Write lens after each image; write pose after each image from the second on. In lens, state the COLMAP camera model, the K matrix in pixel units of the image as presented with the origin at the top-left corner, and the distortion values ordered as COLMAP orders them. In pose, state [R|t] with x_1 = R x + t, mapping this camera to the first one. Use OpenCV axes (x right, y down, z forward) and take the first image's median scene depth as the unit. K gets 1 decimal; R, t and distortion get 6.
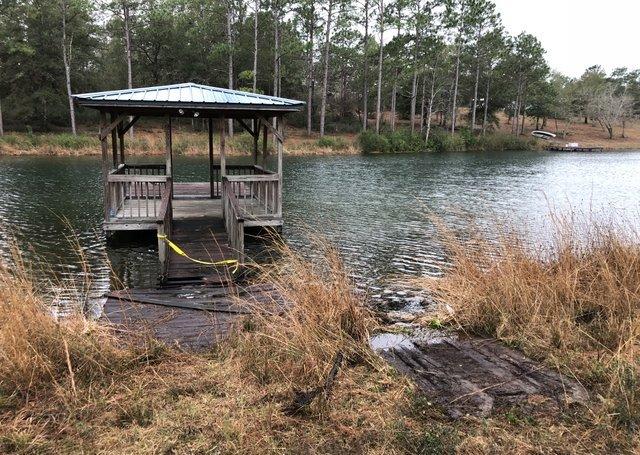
lens RADIAL K [[518.0, 0, 320.0], [0, 518.0, 227.5], [0, 0, 1]] dist [-0.003023, -0.000148]
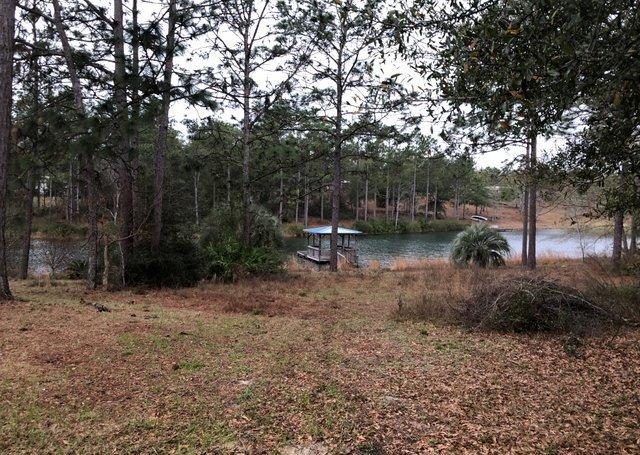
lens RADIAL K [[518.0, 0, 320.0], [0, 518.0, 227.5], [0, 0, 1]] dist [-0.003023, -0.000148]
pose [[0.998370, 0.028914, 0.049202, -0.551410], [-0.022586, 0.991946, -0.124634, 0.235753], [-0.052409, 0.123319, 0.990982, -2.982159]]
